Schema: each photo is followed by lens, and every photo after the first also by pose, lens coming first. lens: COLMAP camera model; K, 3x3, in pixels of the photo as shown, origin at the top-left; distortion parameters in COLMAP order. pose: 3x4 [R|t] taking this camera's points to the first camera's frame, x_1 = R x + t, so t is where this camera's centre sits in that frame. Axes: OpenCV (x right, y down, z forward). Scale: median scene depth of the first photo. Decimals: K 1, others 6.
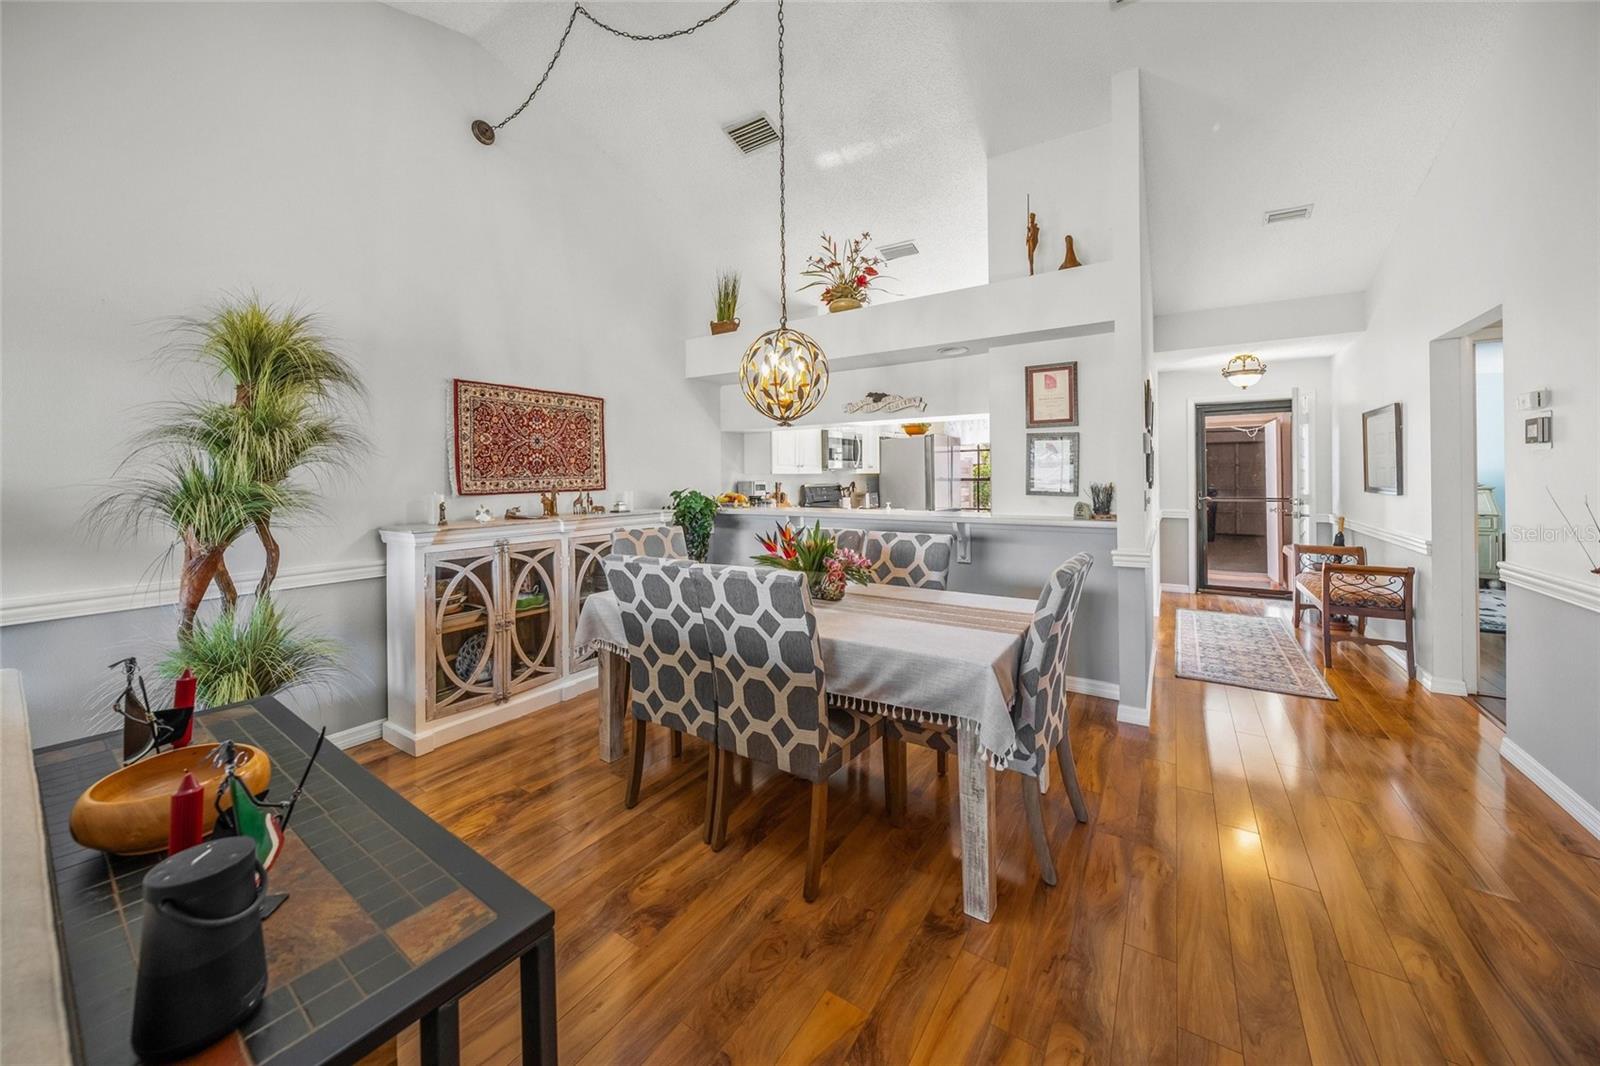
lens RADIAL K [[560.0, 0, 808.7], [0, 560.0, 473.9], [0, 0, 1]] dist [-0.004222, -0.000200]
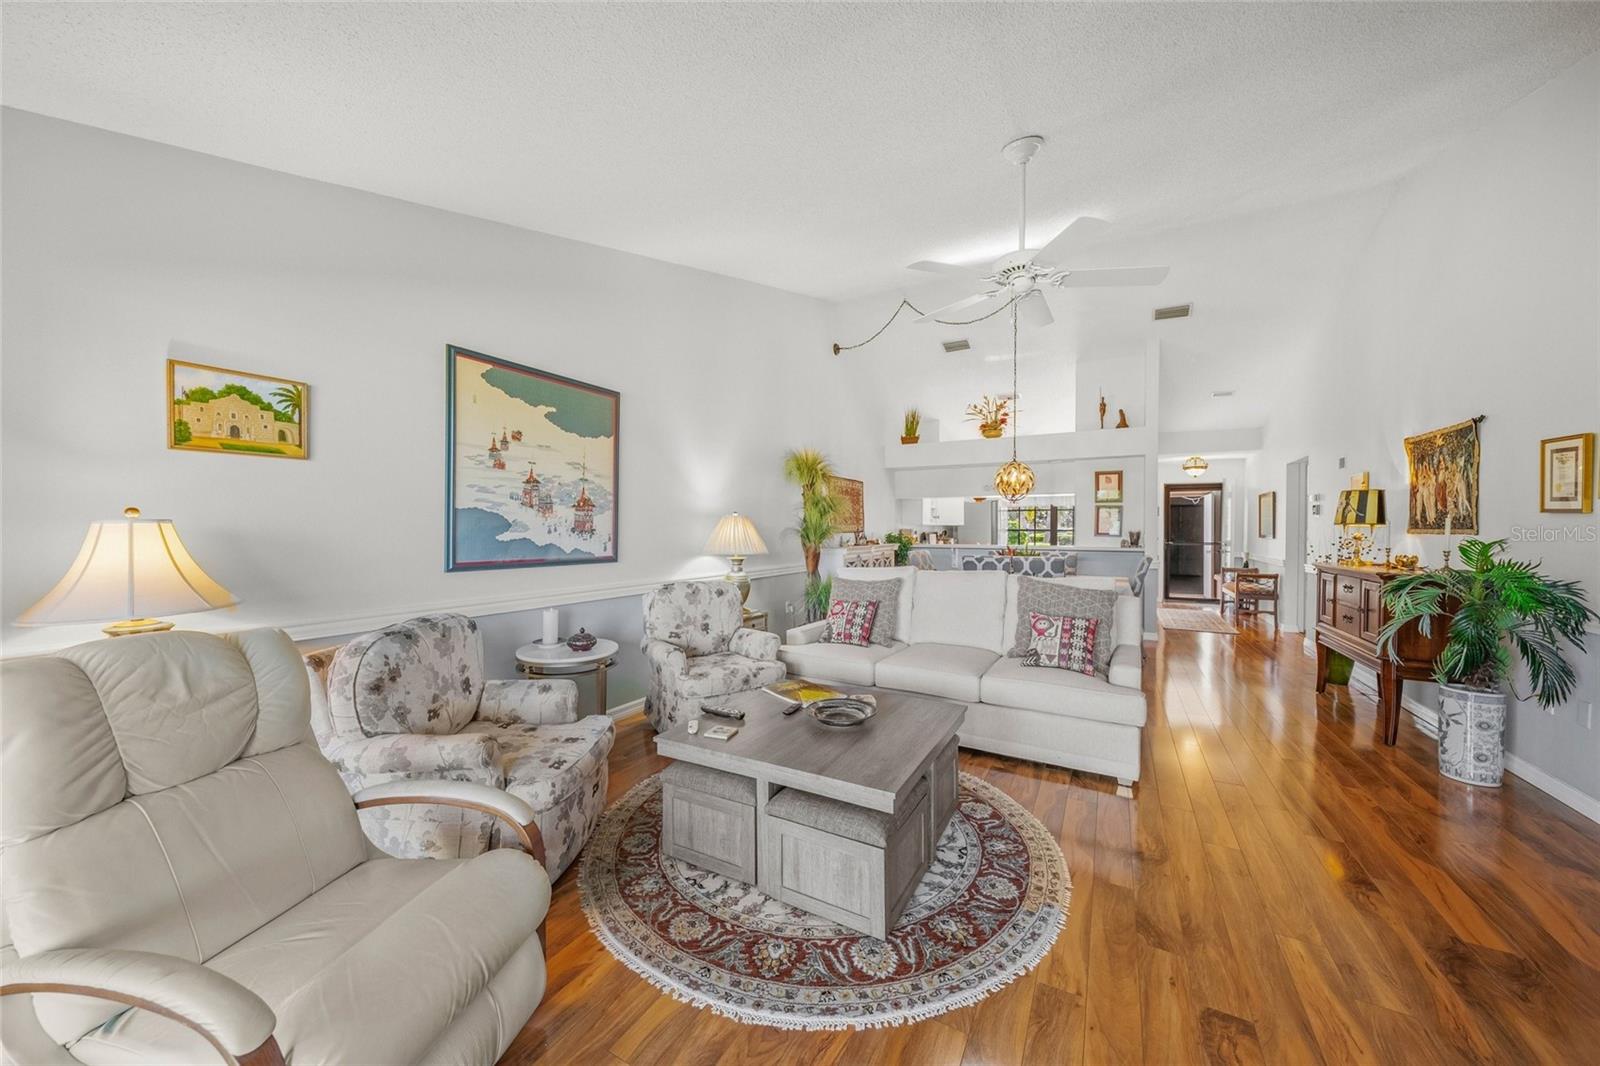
lens RADIAL K [[560.0, 0, 788.6], [0, 560.0, 535.3], [0, 0, 1]] dist [-0.004222, -0.000200]
pose [[0.998258, 0.009526, 0.058226, -0.644563], [-0.010518, 0.999805, 0.016740, 0.009851], [-0.058055, -0.017324, 0.998163, -0.731124]]
